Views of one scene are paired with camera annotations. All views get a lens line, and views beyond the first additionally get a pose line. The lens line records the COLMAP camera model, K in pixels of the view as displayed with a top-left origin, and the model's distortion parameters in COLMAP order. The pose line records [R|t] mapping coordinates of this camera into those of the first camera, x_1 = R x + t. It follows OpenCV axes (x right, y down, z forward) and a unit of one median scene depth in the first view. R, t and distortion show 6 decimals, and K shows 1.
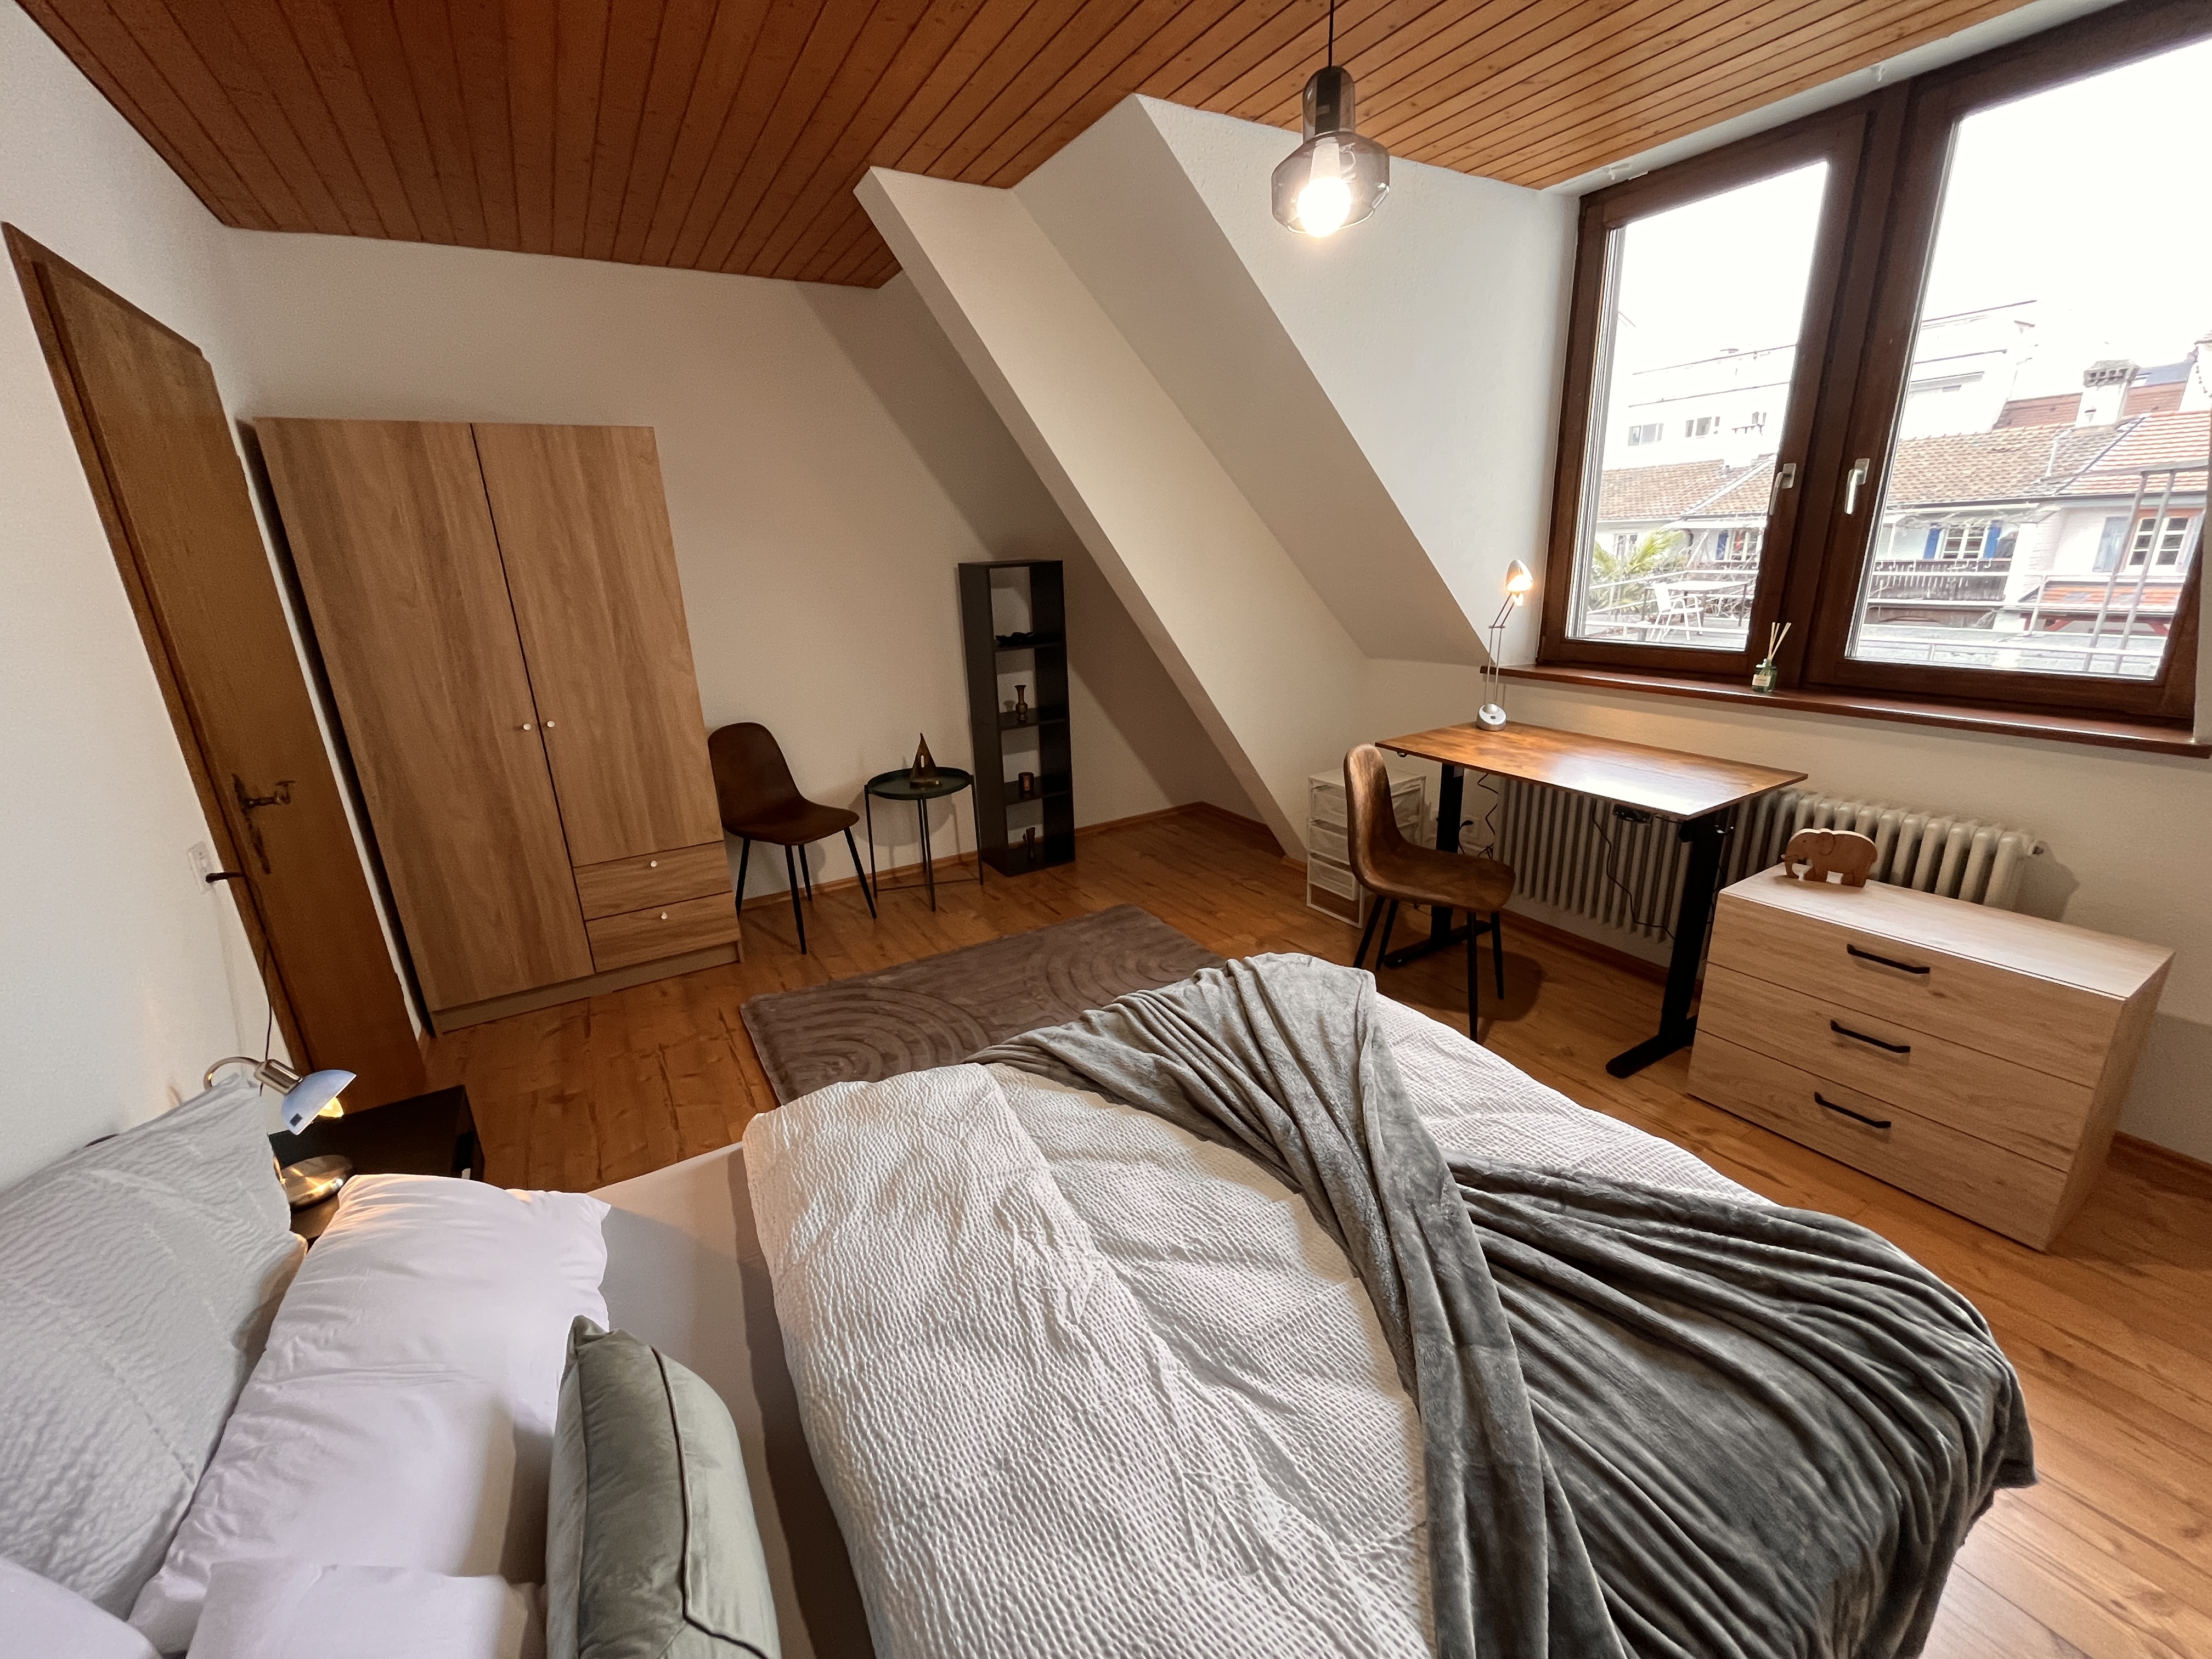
lens RADIAL K [[898.1, 0, 1106.0], [0, 898.1, 829.5], [0, 0, 1]] dist [-0.001240, -0.000361]
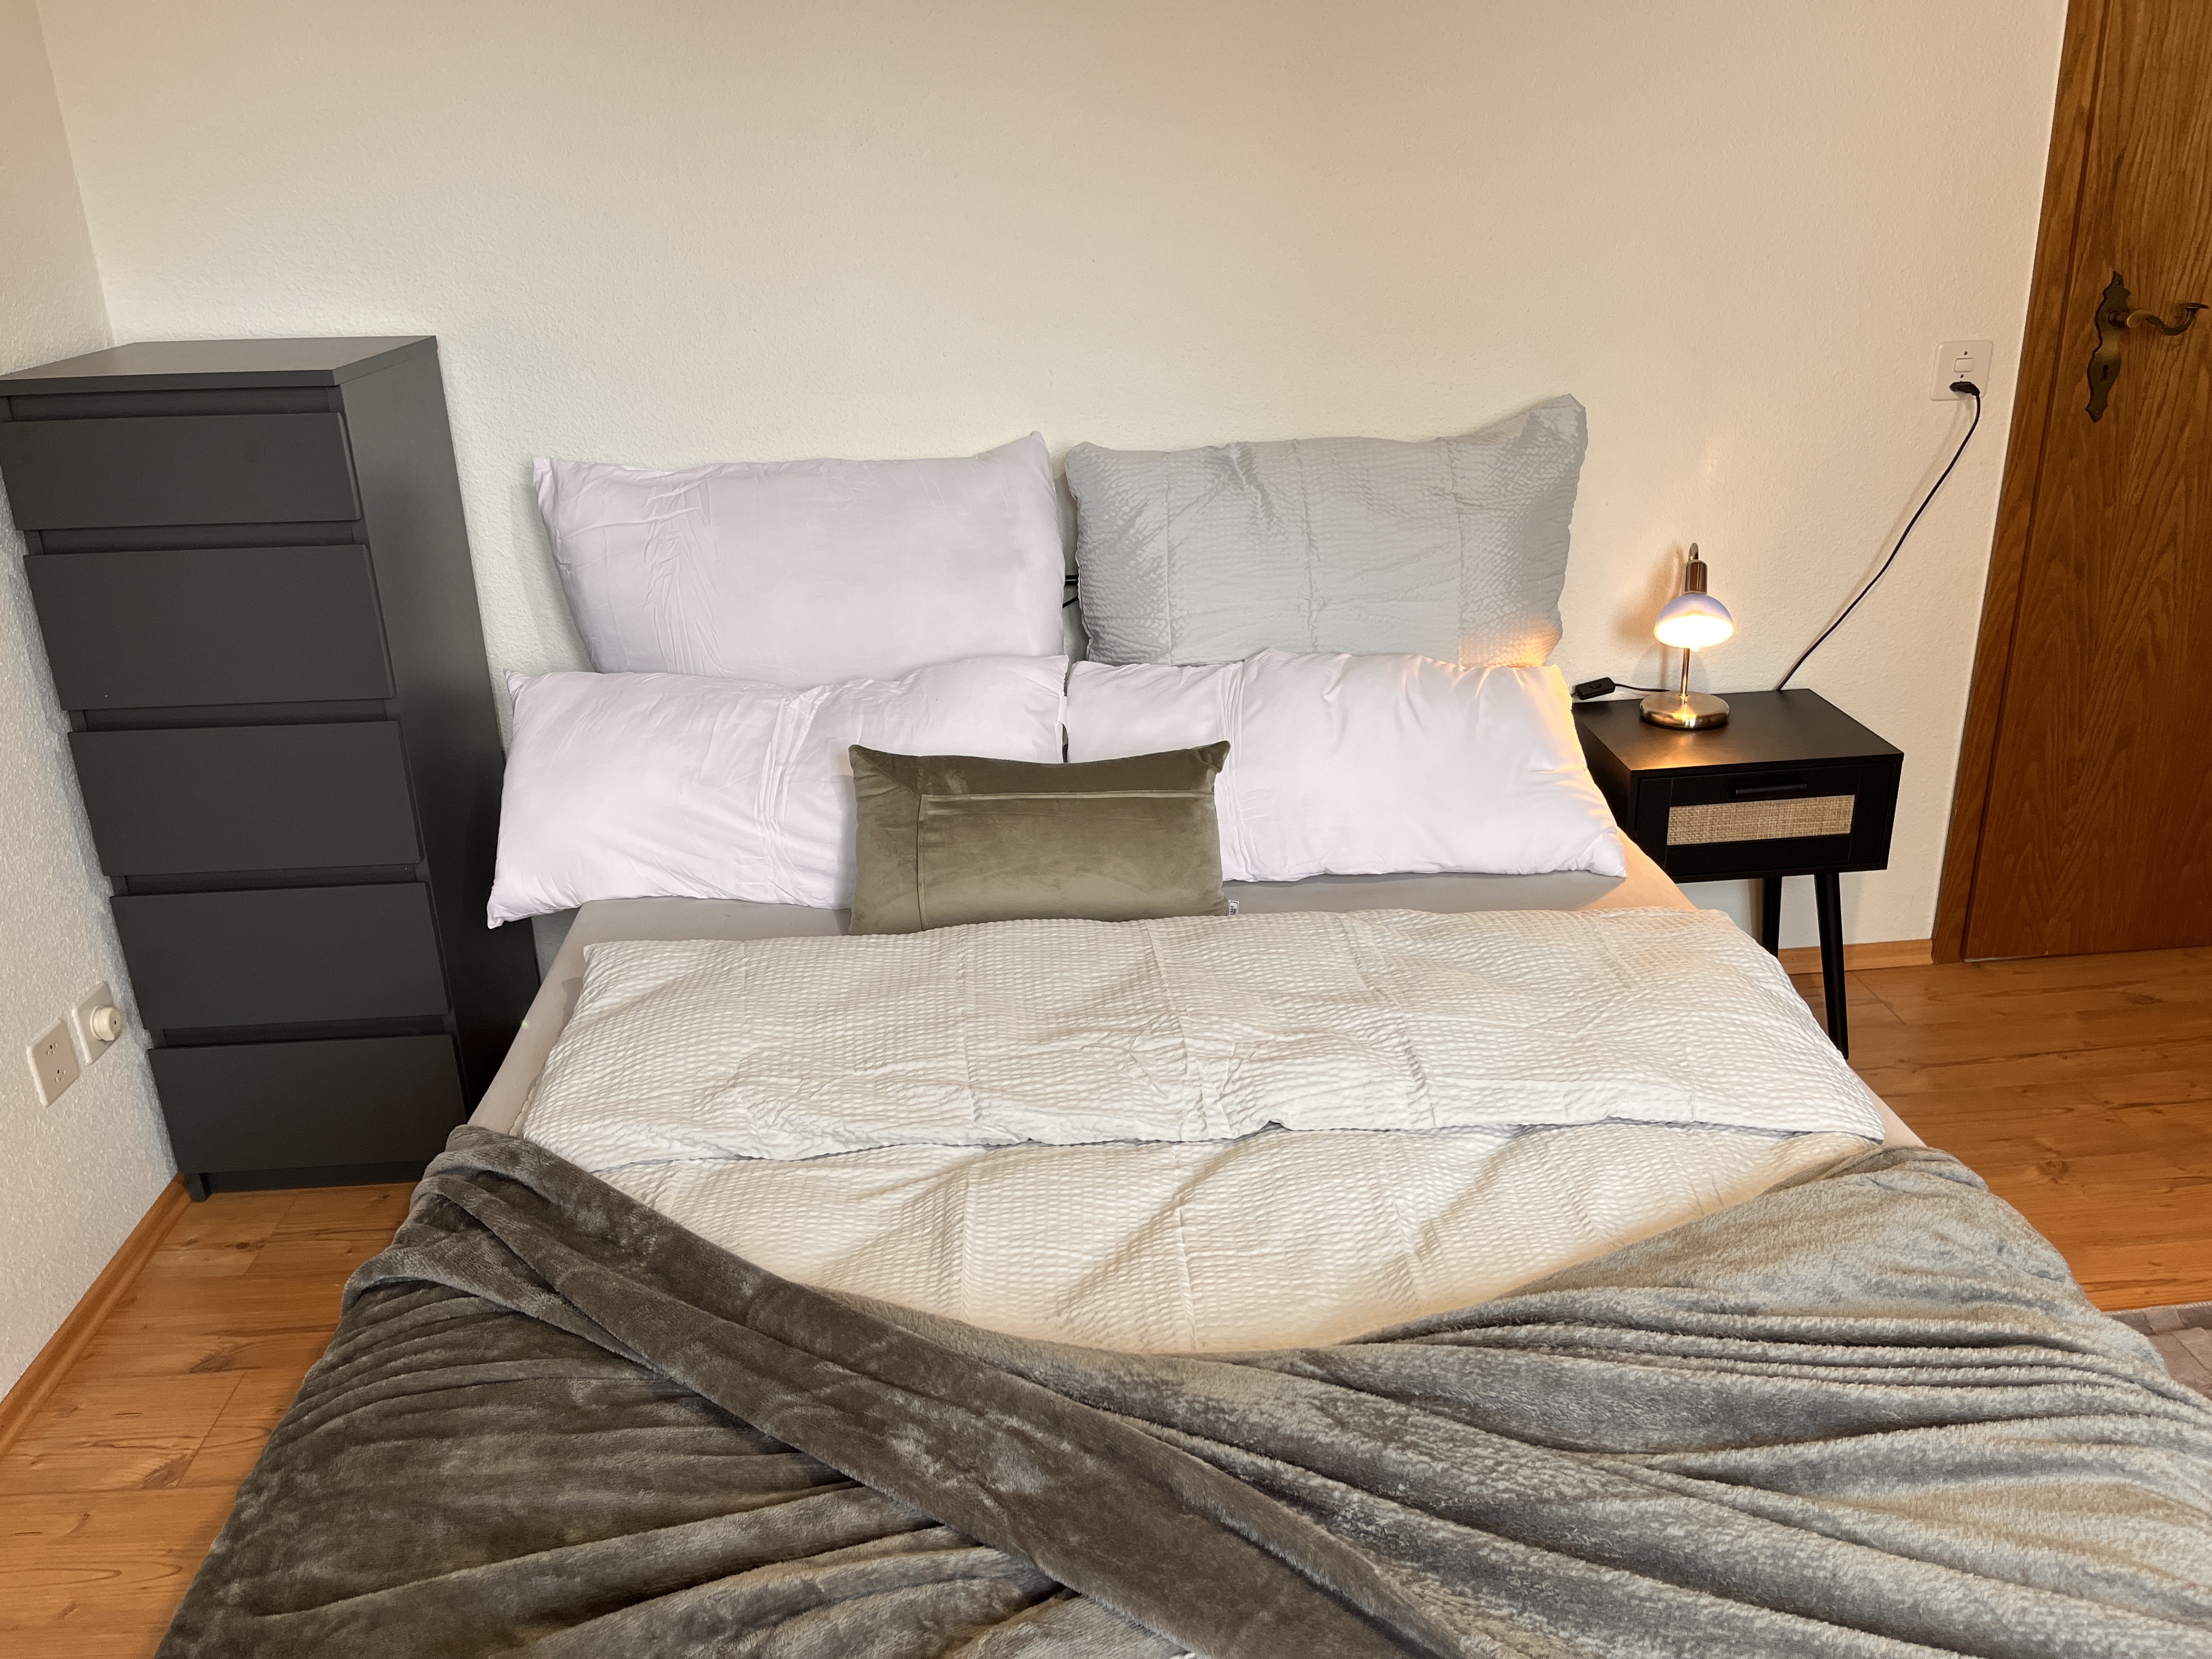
lens RADIAL K [[1681.0, 0, 1106.0], [0, 1681.0, 829.5], [0, 0, 1]] dist [0.063250, -0.094928]
pose [[-0.467521, 0.385070, -0.795705, 0.369739], [-0.205979, 0.827905, 0.521677, -0.130061], [0.859649, 0.407793, -0.307746, 0.502637]]
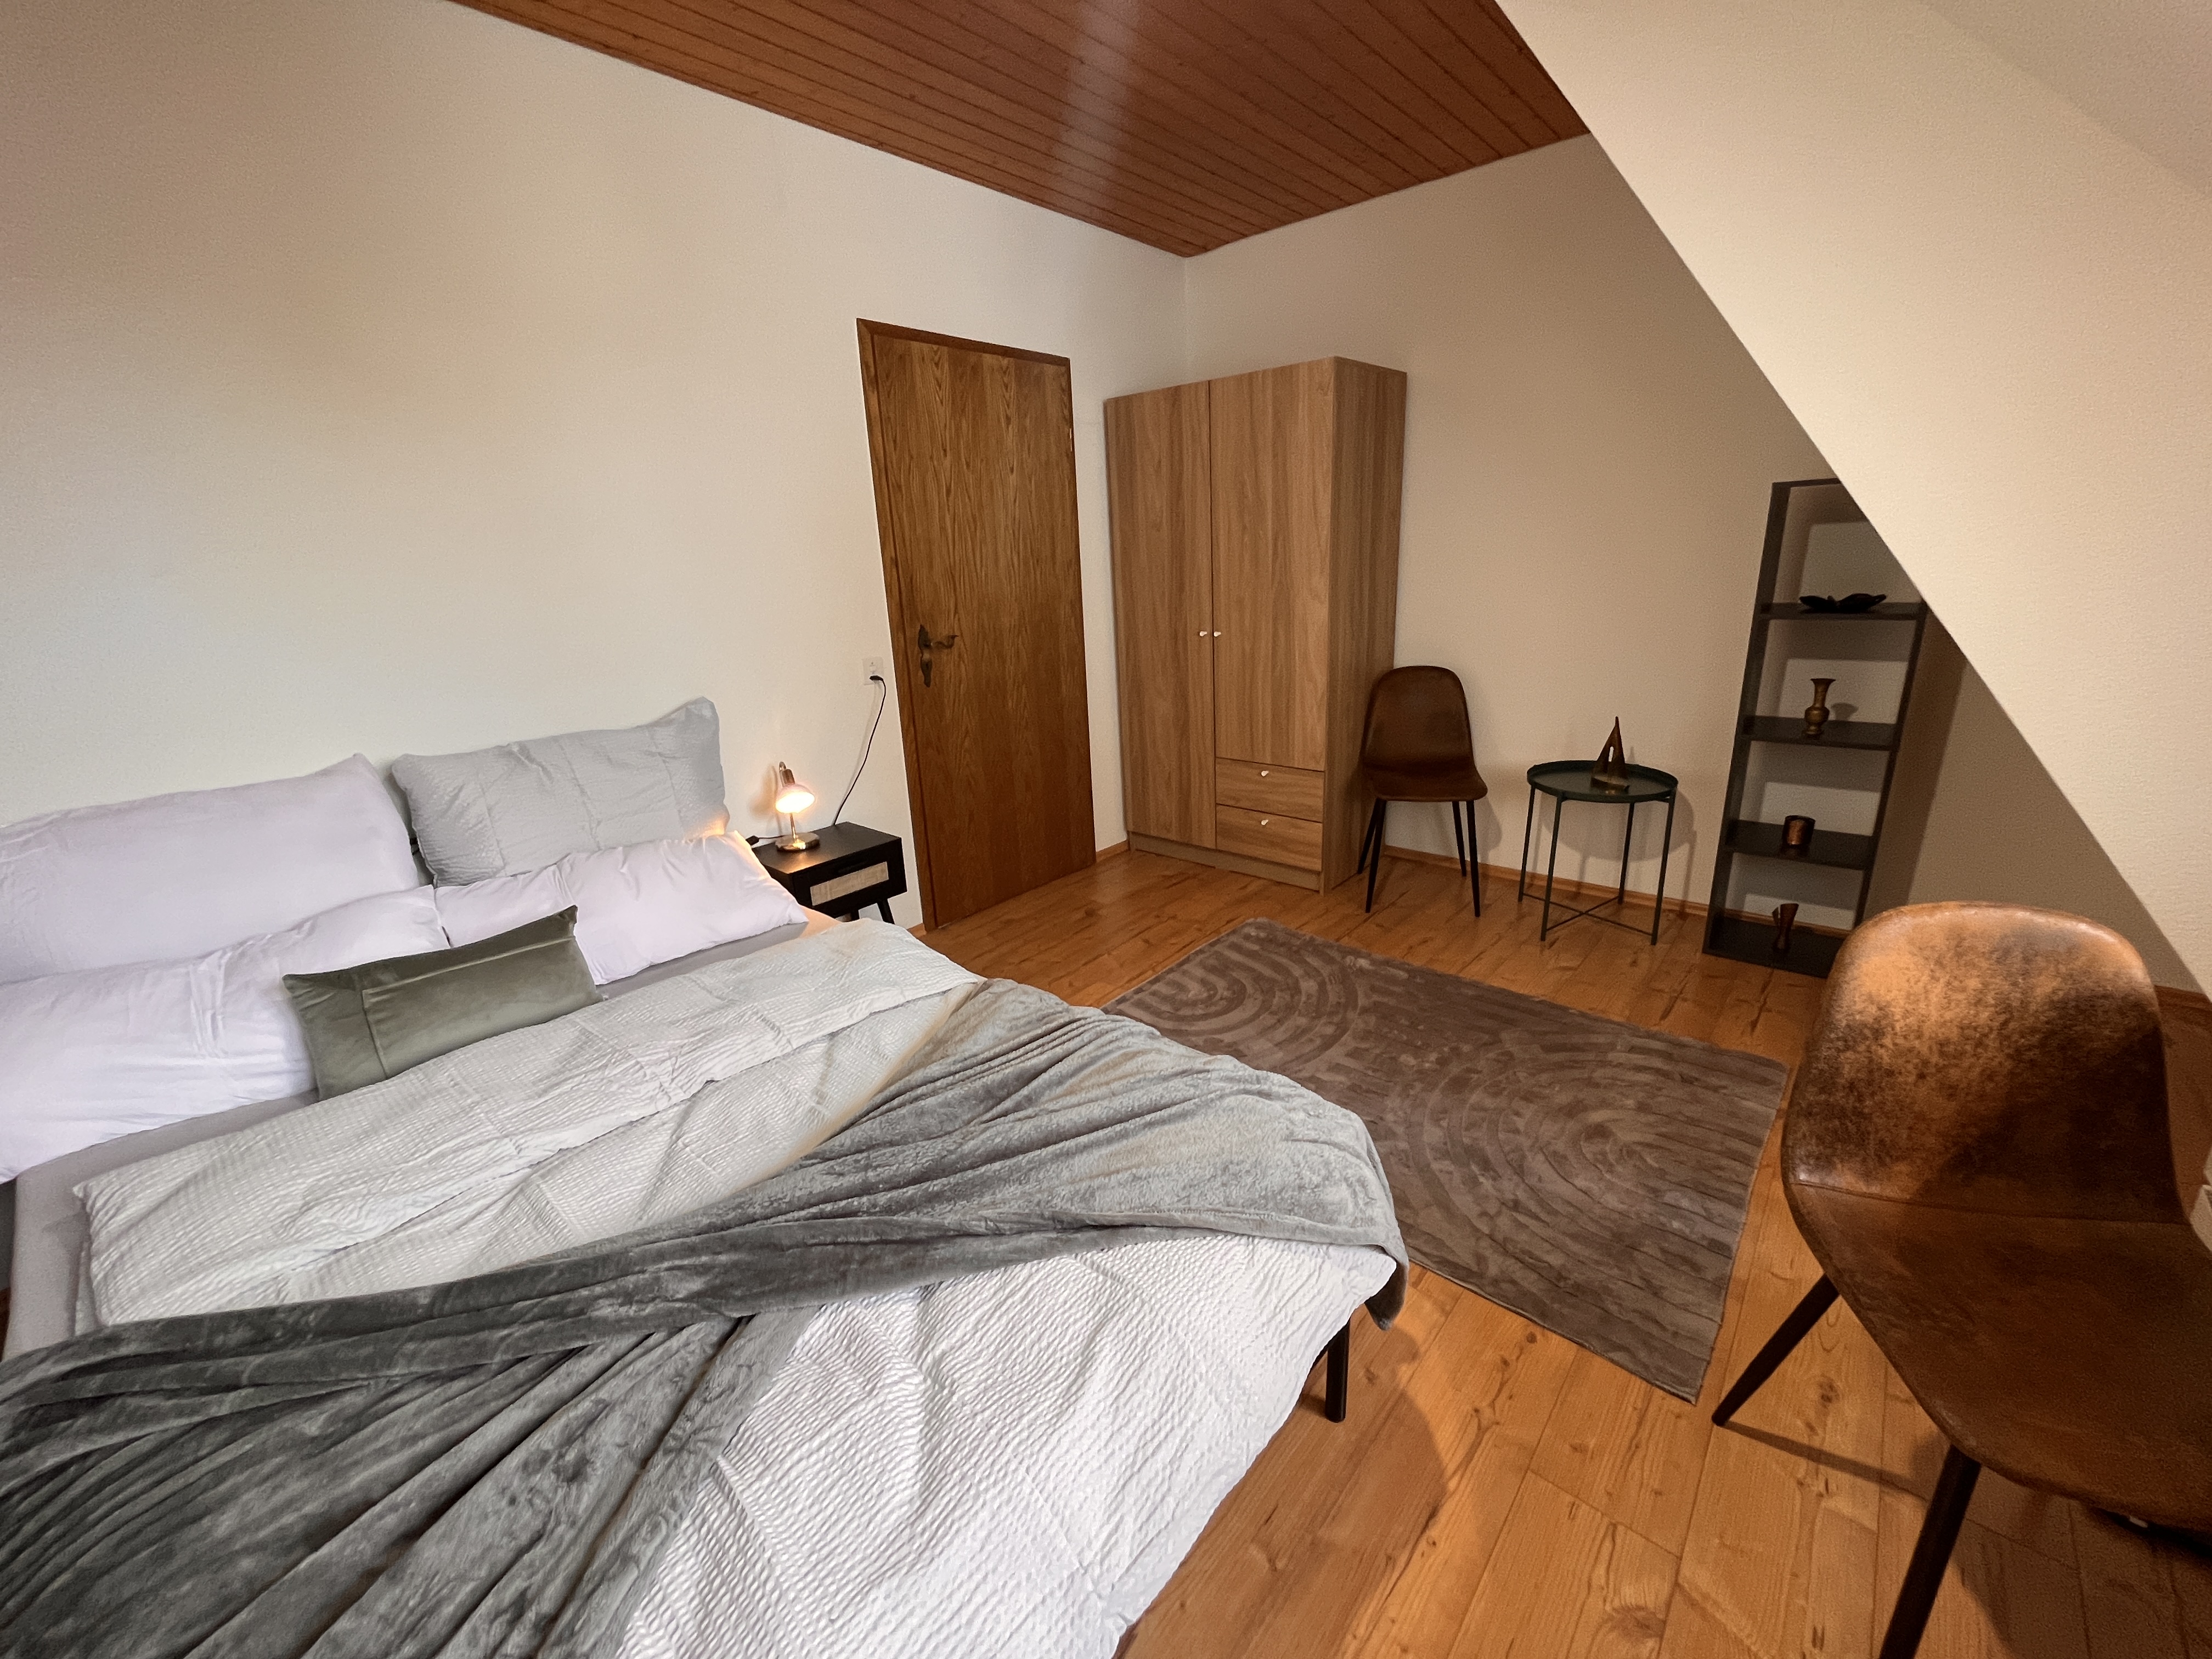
lens RADIAL K [[898.1, 0, 1106.0], [0, 898.1, 829.5], [0, 0, 1]] dist [-0.001240, -0.000361]
pose [[0.304331, 0.305840, -0.902133, 0.445687], [-0.255394, 0.938579, 0.232040, -0.101484], [0.917691, 0.159783, 0.363749, 0.423857]]
